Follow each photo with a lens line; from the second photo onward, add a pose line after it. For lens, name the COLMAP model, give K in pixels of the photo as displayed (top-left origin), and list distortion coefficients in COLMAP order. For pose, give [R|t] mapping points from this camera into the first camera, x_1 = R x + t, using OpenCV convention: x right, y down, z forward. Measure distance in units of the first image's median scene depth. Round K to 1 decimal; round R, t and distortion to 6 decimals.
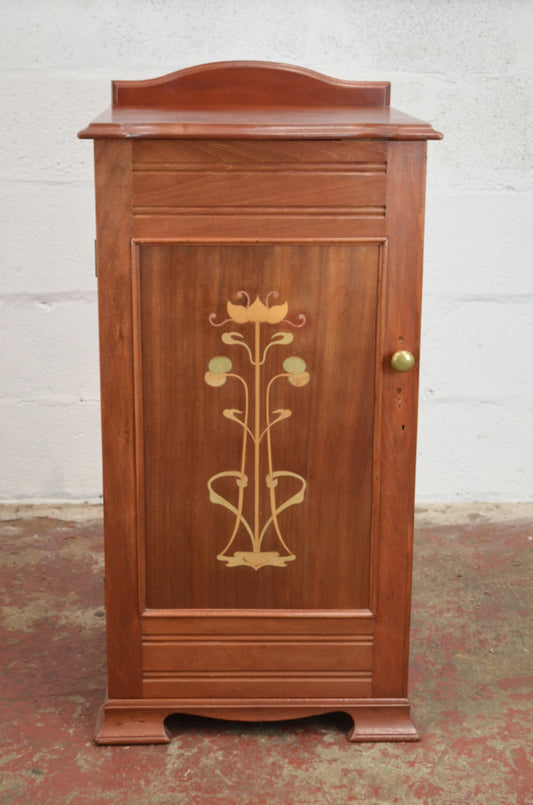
lens RADIAL K [[1379.9, 0, 265.2], [0, 1379.9, 402.9], [0, 0, 1]] dist [-0.008921, 0.040779]
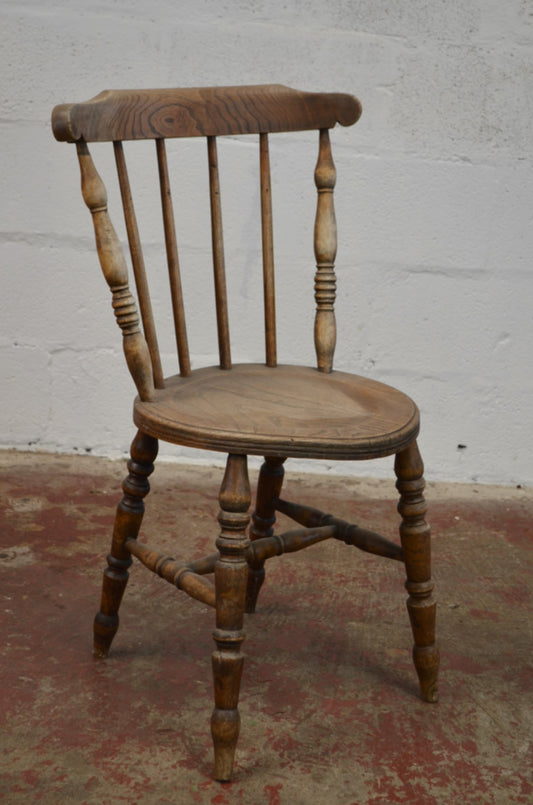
lens RADIAL K [[1492.9, 0, 264.7], [0, 1492.9, 402.7], [0, 0, 1]] dist [-0.003184, 0.035448]
pose [[0.996914, 0.076205, -0.018855, 0.079758], [-0.075931, 0.997003, 0.014827, 0.012619], [0.019928, -0.013349, 0.999712, -0.070686]]
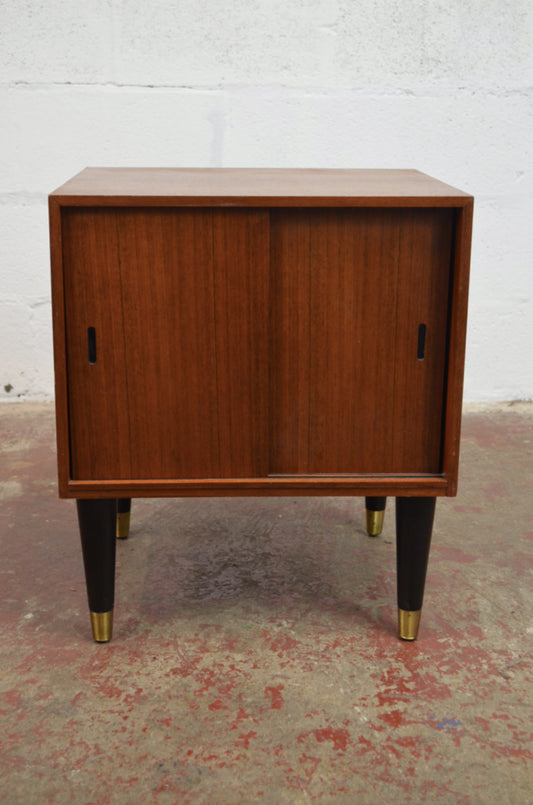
lens RADIAL K [[1175.8, 0, 261.5], [0, 1175.8, 400.0], [0, 0, 1]] dist [-0.004617, 0.008553]
pose [[0.999999, 0.001157, -0.000672, 0.078724], [-0.001156, 0.999996, 0.002639, 0.083911], [0.000675, -0.002638, 0.999996, 0.138896]]
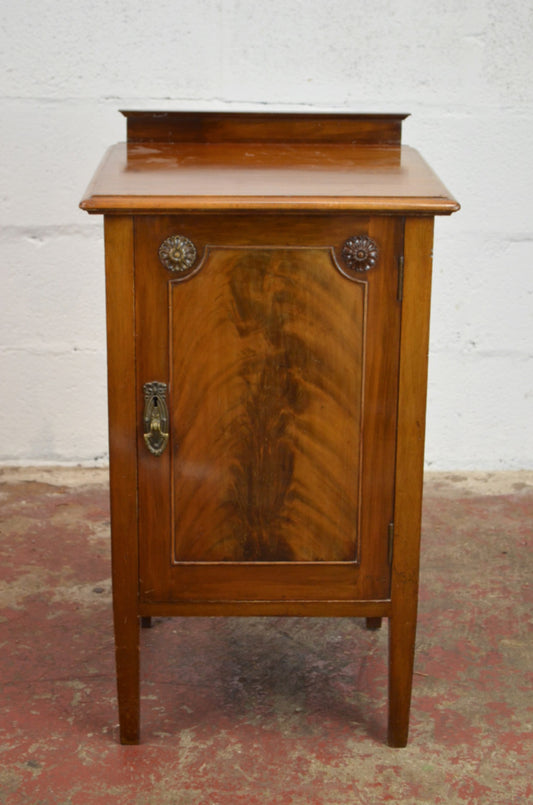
lens RADIAL K [[1582.6, 0, 266.4], [0, 1582.6, 402.1], [0, 0, 1]] dist [0.002401, 0.050641]
pose [[0.999928, 0.011767, 0.002432, -0.016240], [-0.011829, 0.999550, 0.027549, 0.003241], [-0.002107, -0.027575, 0.999618, -0.011052]]
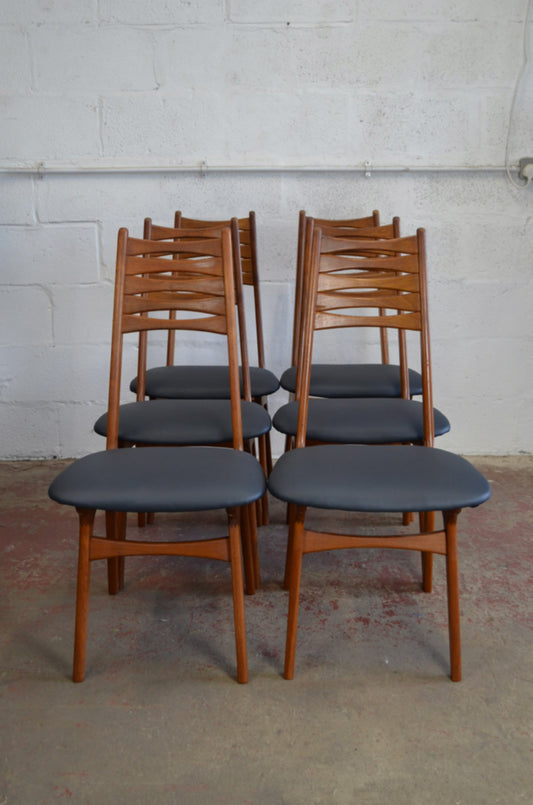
lens RADIAL K [[955.7, 0, 266.4], [0, 955.7, 402.1], [0, 0, 1]] dist [0.000622, -0.011747]
pose [[0.999927, -0.008054, -0.009033, 0.023706], [0.007764, 0.999468, -0.031679, 0.048423], [0.009284, 0.031607, 0.999457, -0.303298]]
